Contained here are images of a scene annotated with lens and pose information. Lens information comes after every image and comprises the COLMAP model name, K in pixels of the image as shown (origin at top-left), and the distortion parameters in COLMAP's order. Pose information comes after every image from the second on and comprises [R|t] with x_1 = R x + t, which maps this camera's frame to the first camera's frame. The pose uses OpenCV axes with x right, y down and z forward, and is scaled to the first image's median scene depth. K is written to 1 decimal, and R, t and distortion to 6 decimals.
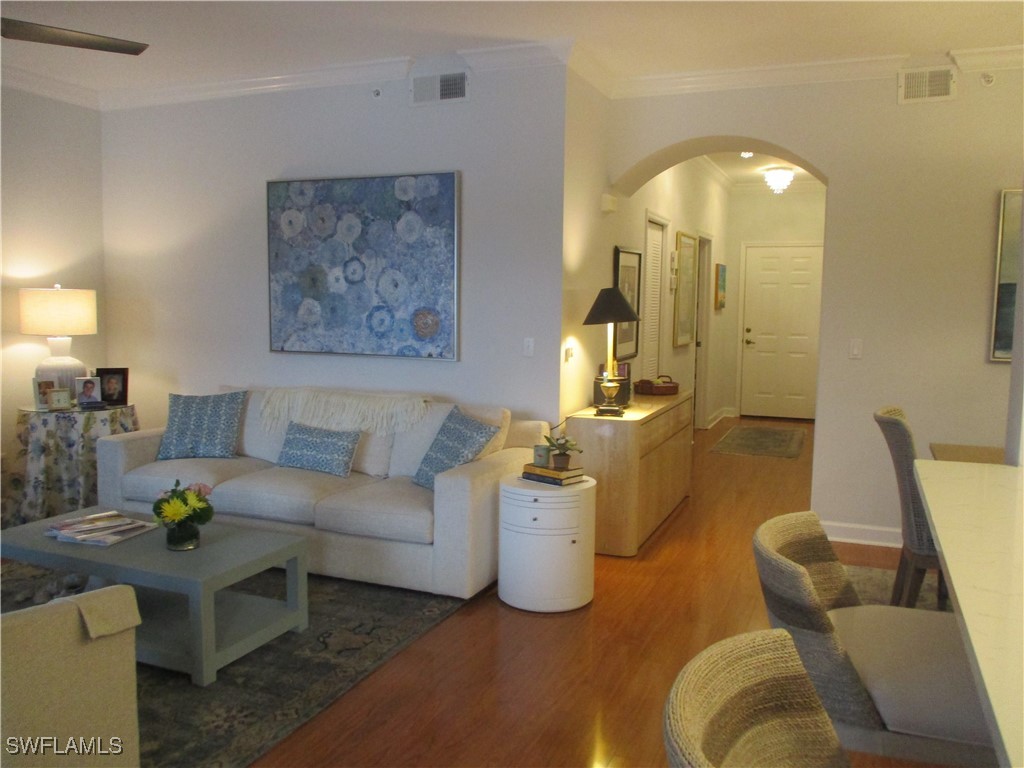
lens RADIAL K [[853.2, 0, 513.0], [0, 853.2, 385.3], [0, 0, 1]] dist [-0.034627, 0.021082]
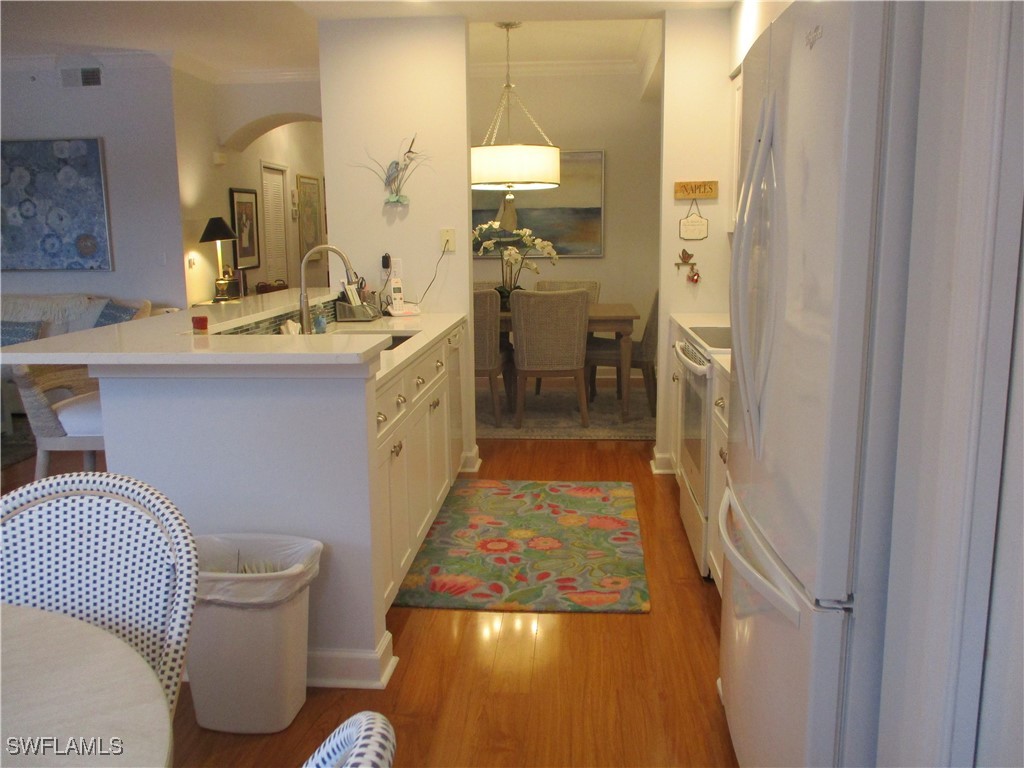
lens RADIAL K [[853.2, 0, 513.0], [0, 853.2, 385.3], [0, 0, 1]] dist [-0.034627, 0.021082]
pose [[0.950987, -0.075066, 0.299981, 0.132608], [0.051518, 0.994991, 0.085663, 0.074867], [-0.304909, -0.066009, 0.950091, -0.571986]]
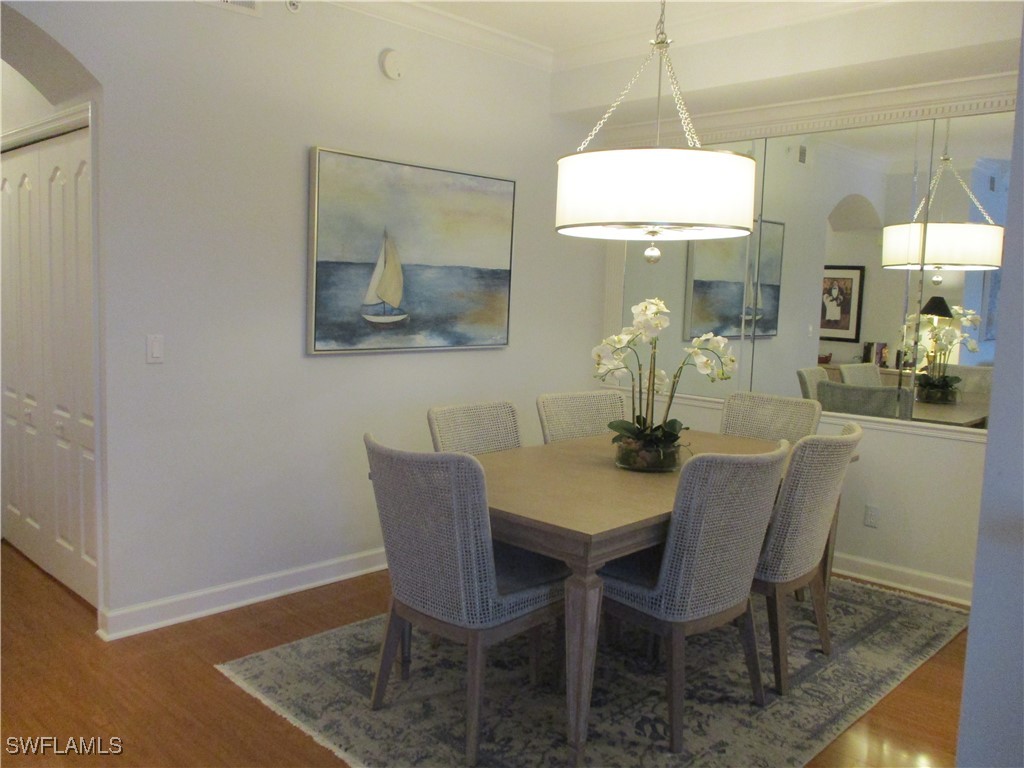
lens RADIAL K [[853.2, 0, 513.0], [0, 853.2, 385.3], [0, 0, 1]] dist [-0.034627, 0.021082]
pose [[0.370630, -0.102799, 0.923074, -0.132294], [0.066786, 0.994233, 0.083907, -0.054192], [-0.926376, 0.030550, 0.375358, 0.492809]]
